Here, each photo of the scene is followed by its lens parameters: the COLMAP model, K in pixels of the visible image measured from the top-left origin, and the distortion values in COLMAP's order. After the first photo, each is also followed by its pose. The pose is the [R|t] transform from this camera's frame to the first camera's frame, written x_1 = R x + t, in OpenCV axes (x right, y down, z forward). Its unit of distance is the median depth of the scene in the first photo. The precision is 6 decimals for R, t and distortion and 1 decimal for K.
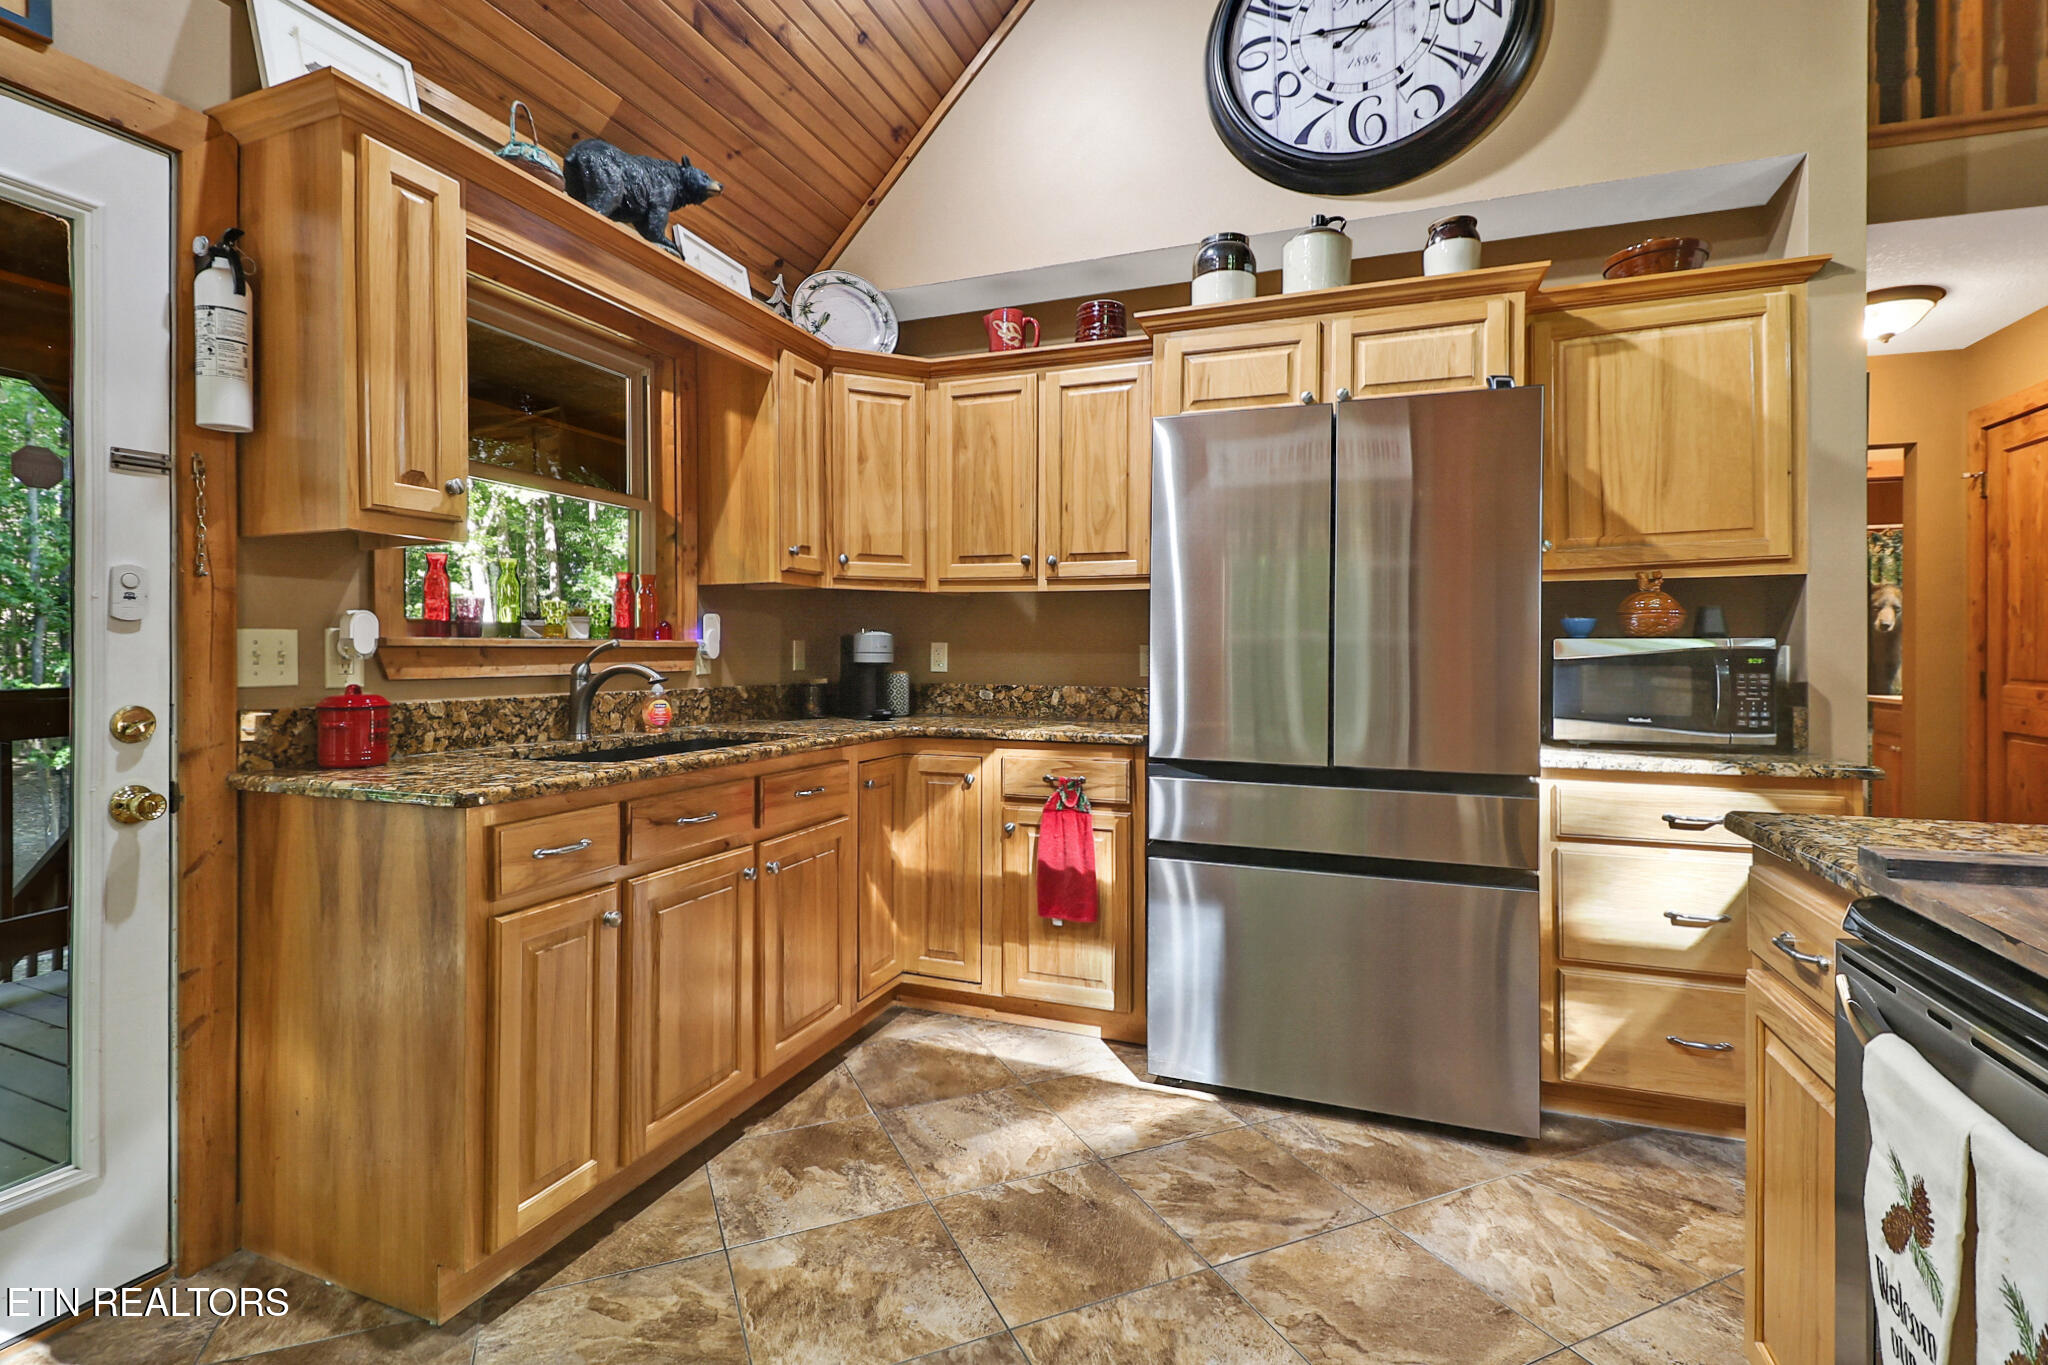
lens RADIAL K [[942.4, 0, 990.4], [0, 942.4, 647.9], [0, 0, 1]] dist [0.004192, -0.013721]
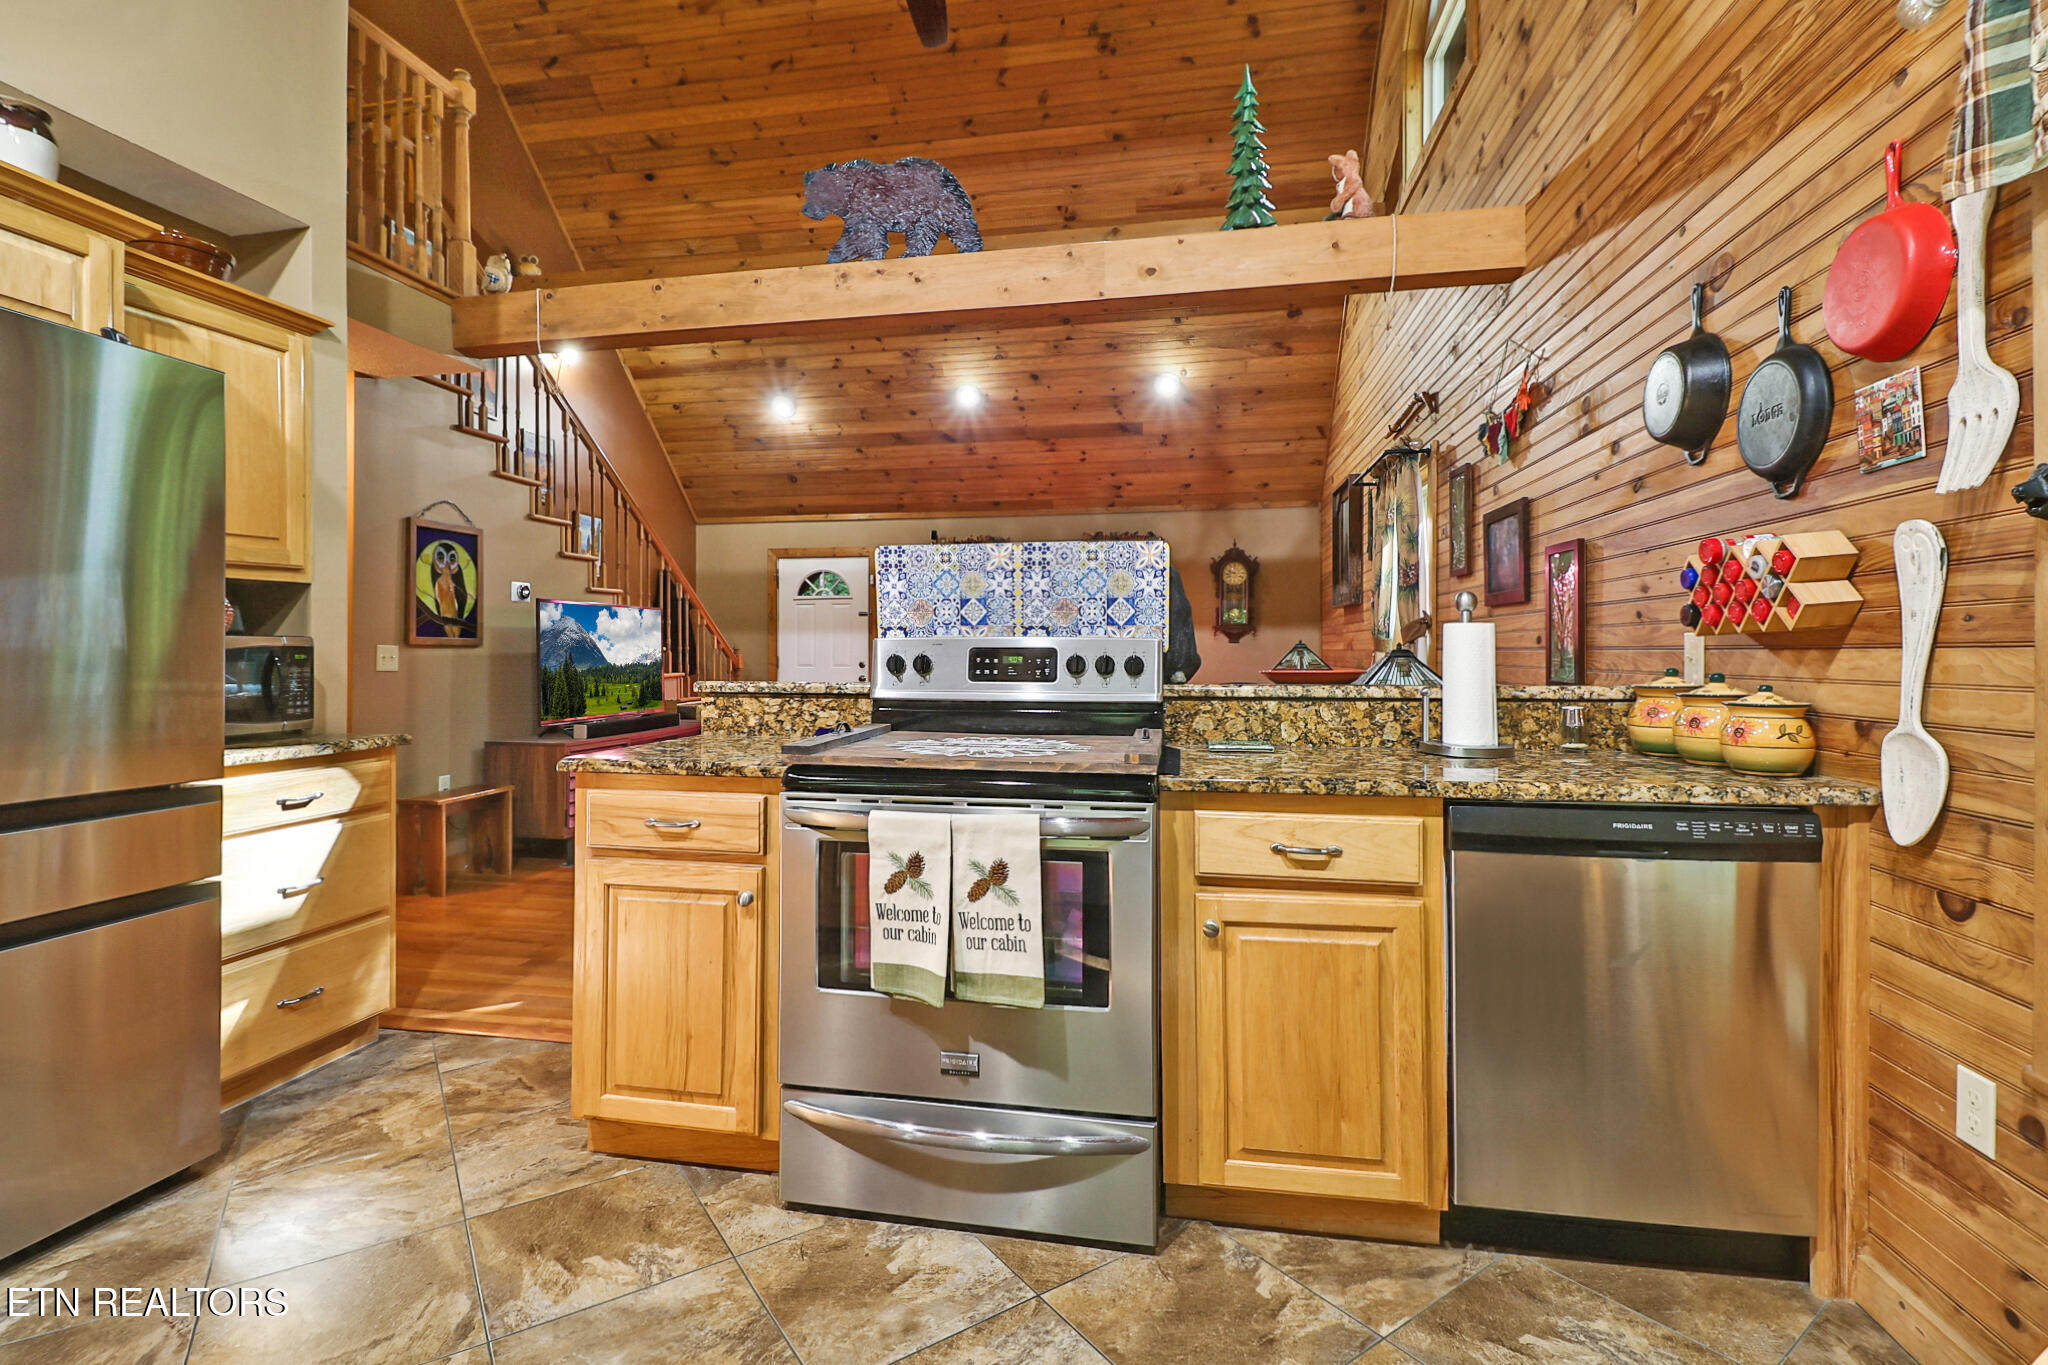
lens RADIAL K [[948.4, 0, 1023.1], [0, 948.4, 654.6], [0, 0, 1]] dist [0.000278, -0.015306]
pose [[-0.200678, -0.005074, 0.979644, -0.548214], [-0.009749, 0.999947, 0.003183, -0.000806], [-0.979609, -0.008912, -0.200717, 0.404152]]
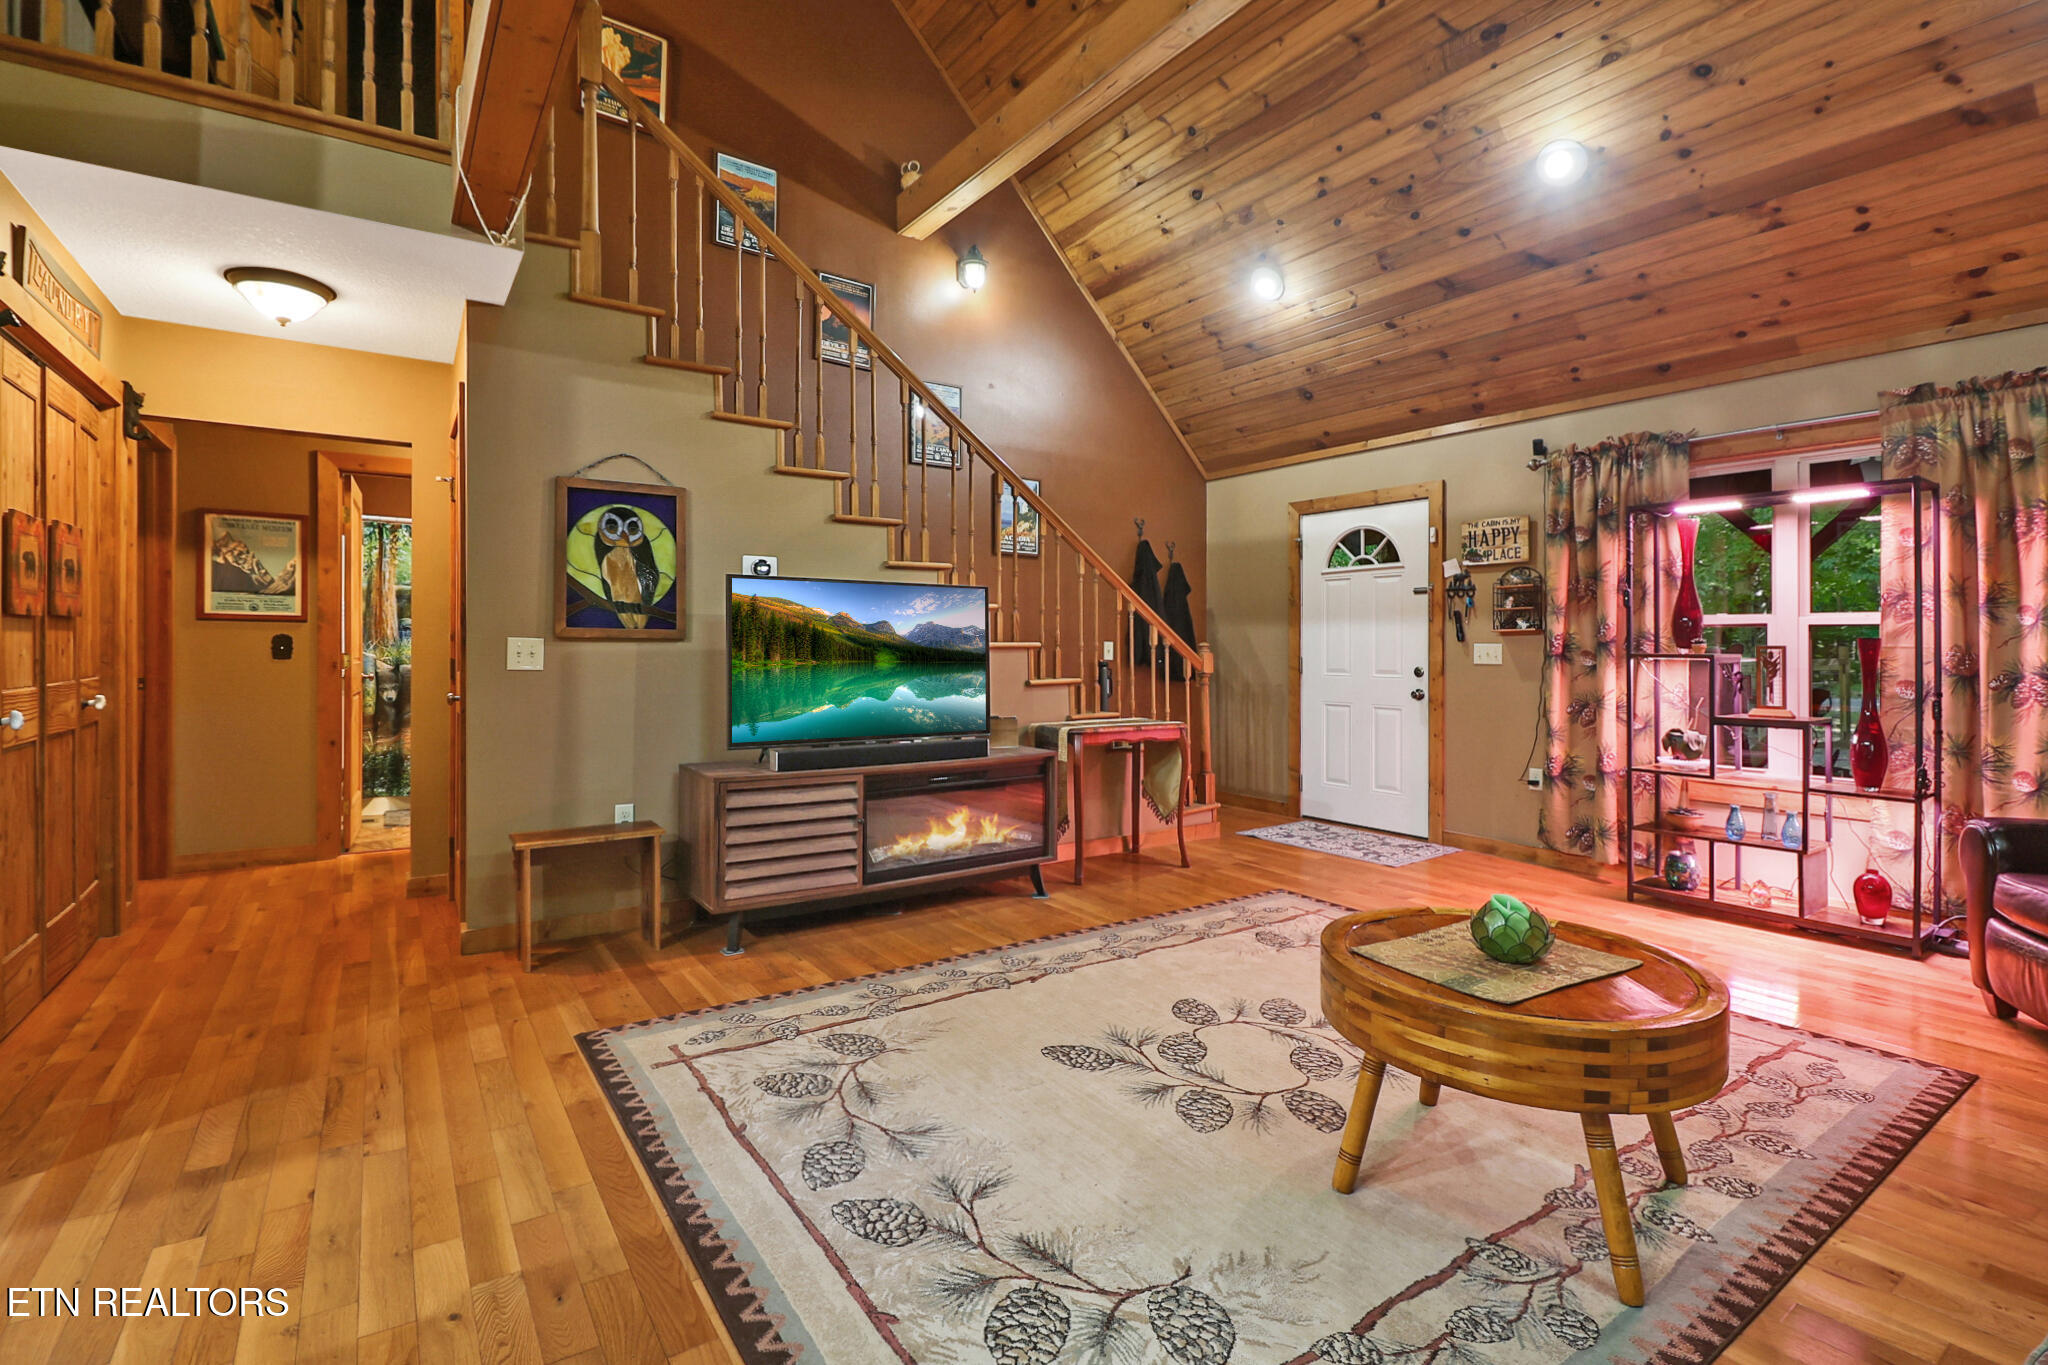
lens RADIAL K [[949.5, 0, 996.6], [0, 949.5, 647.9], [0, 0, 1]] dist [-0.000167, -0.015100]
pose [[0.571003, 0.001429, 0.820947, 0.946307], [-0.012420, 0.999899, 0.006898, -0.006133], [-0.820854, -0.014135, 0.570963, -0.318171]]
